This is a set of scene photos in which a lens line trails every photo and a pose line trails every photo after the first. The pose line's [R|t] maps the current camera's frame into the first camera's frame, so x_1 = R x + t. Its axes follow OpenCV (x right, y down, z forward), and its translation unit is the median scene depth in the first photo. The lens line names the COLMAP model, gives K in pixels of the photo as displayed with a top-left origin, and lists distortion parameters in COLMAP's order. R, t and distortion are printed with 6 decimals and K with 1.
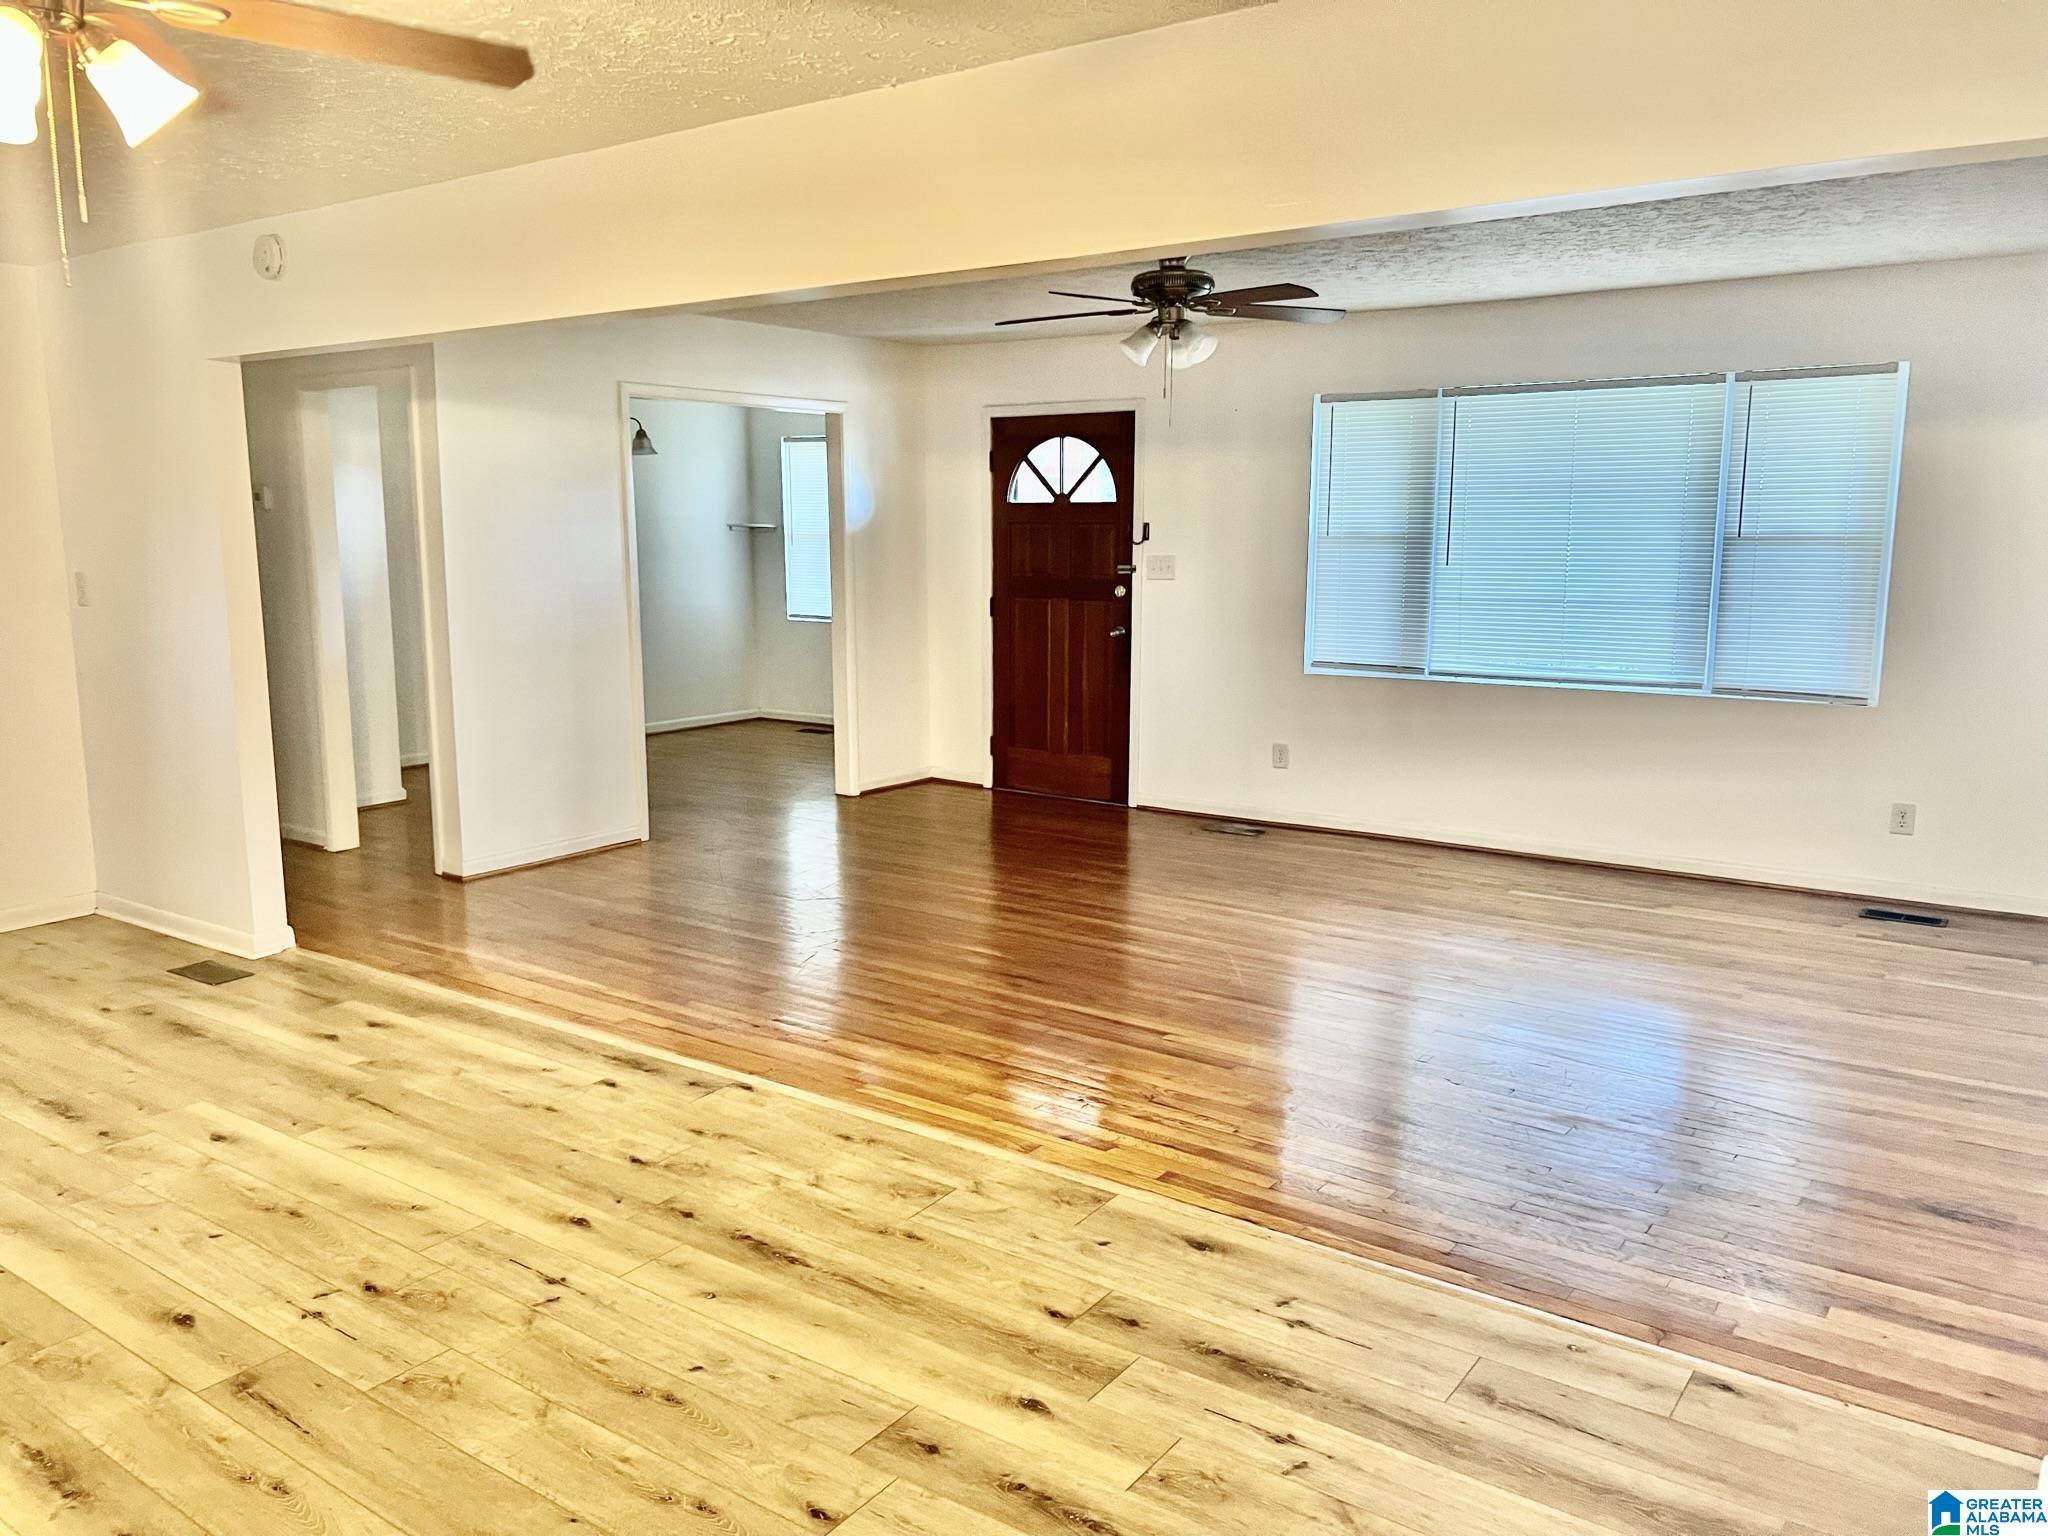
lens RADIAL K [[1548.7, 0, 1024.0], [0, 1548.7, 768.0], [0, 0, 1]] dist [0.073988, 0.000582]
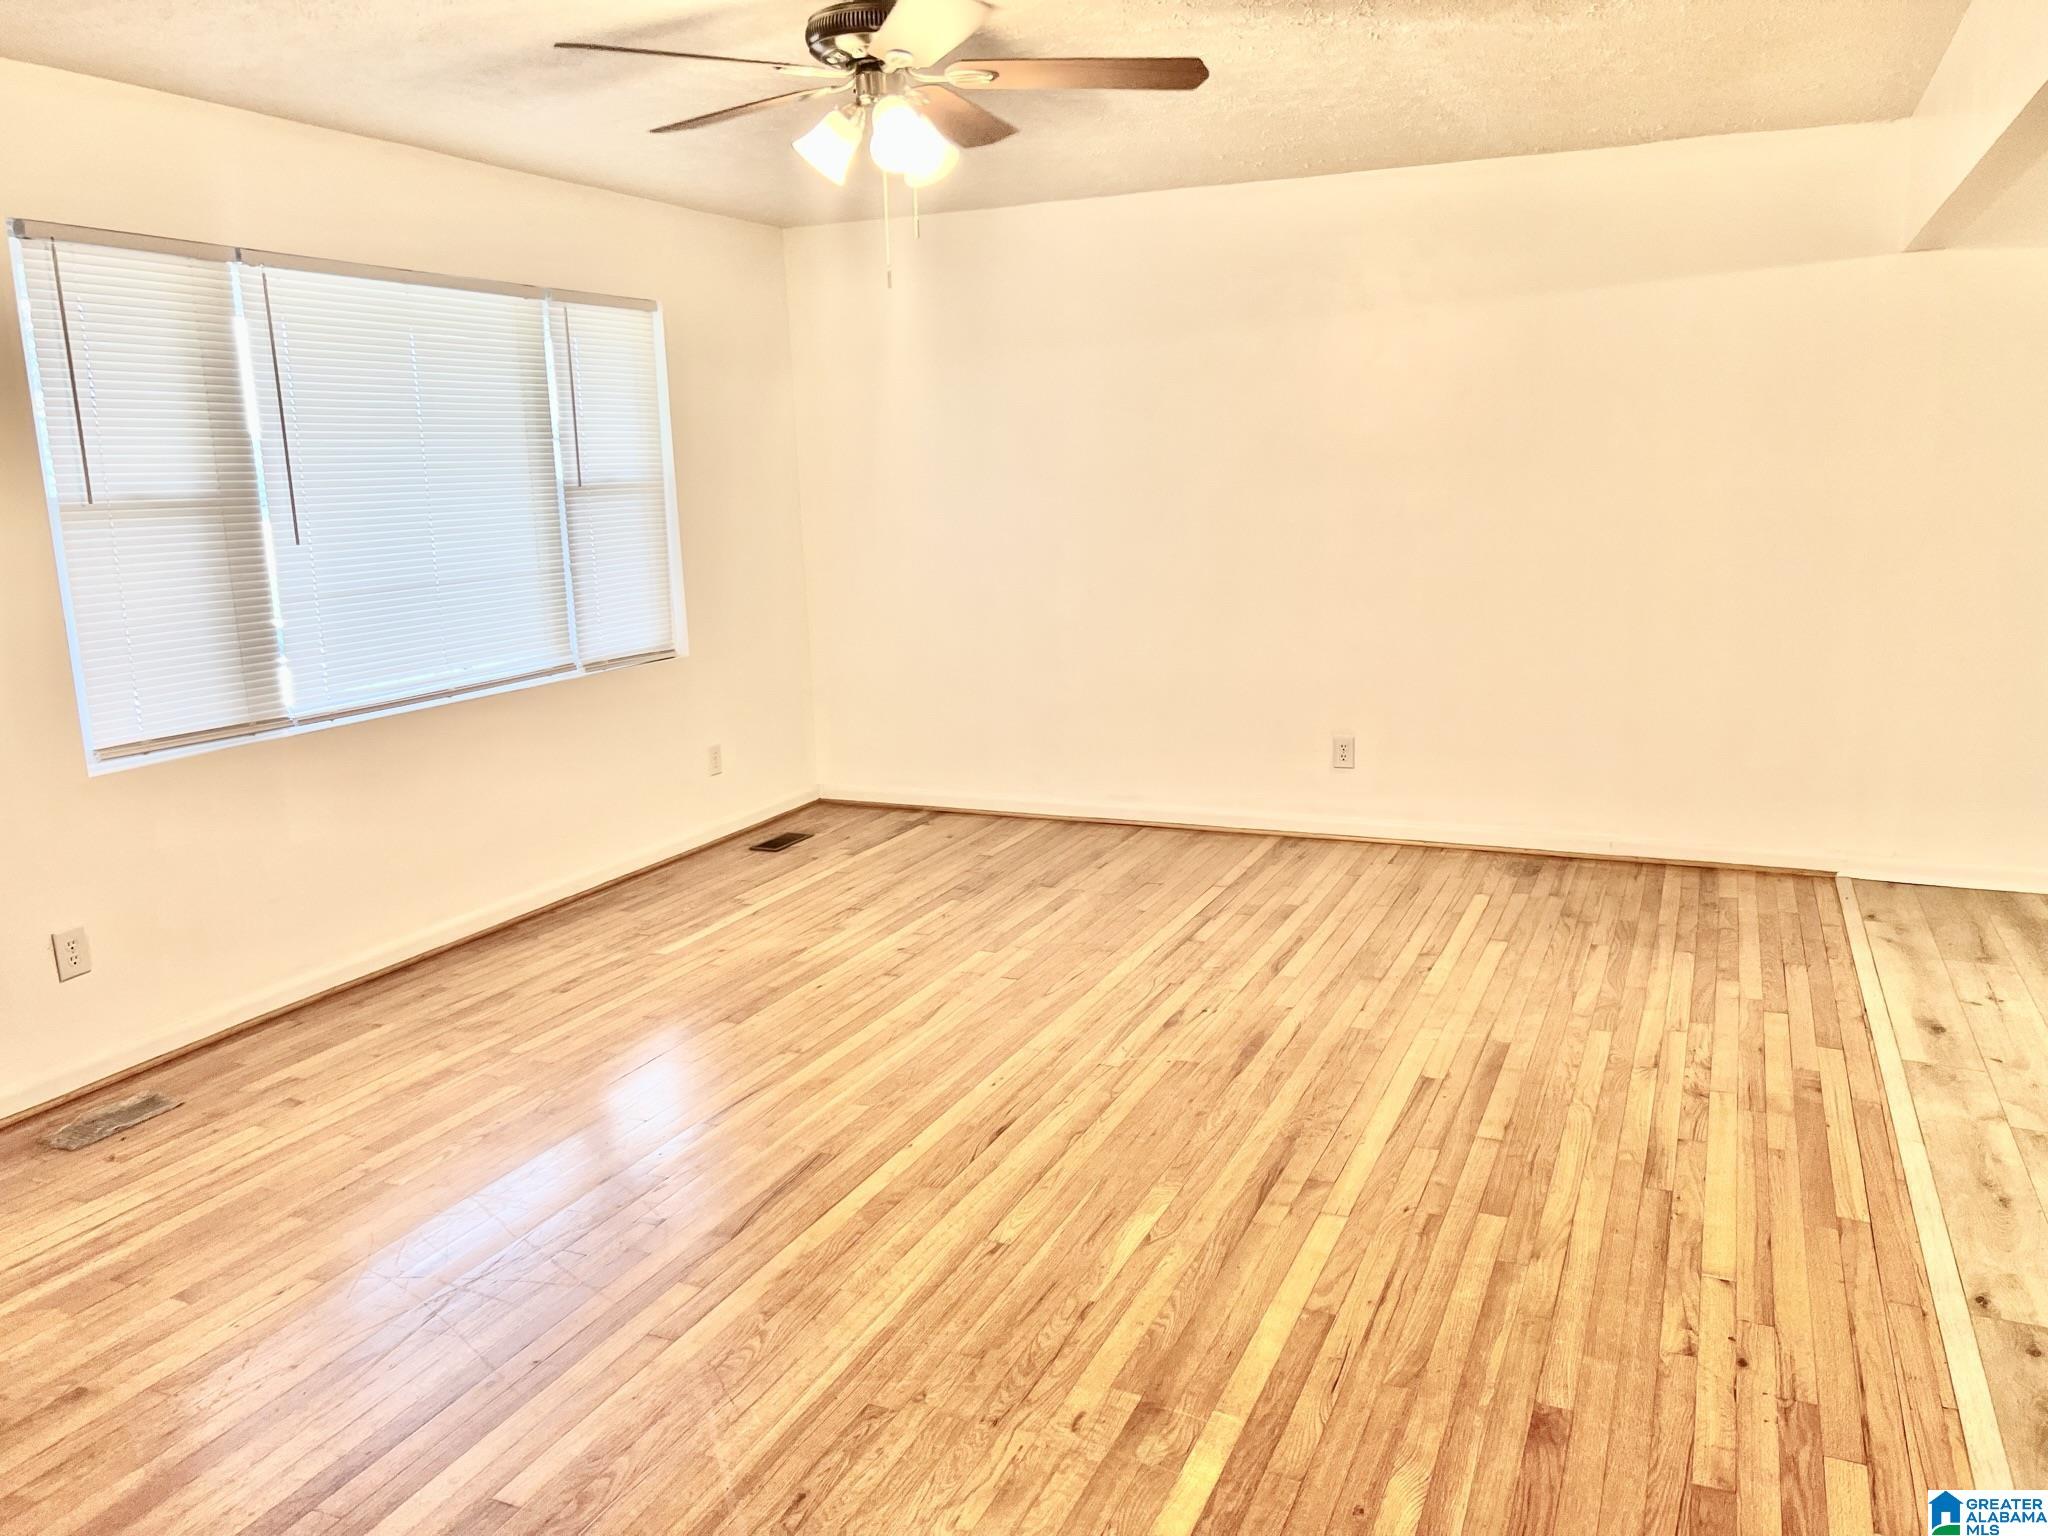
lens RADIAL K [[1563.8, 0, 1024.0], [0, 1563.8, 768.0], [0, 0, 1]] dist [0.004406, -0.003090]
pose [[-0.199347, -0.179001, 0.963441, -0.468480], [0.189554, 0.957561, 0.217130, -0.147622], [-0.961421, 0.225908, -0.156957, 0.993248]]
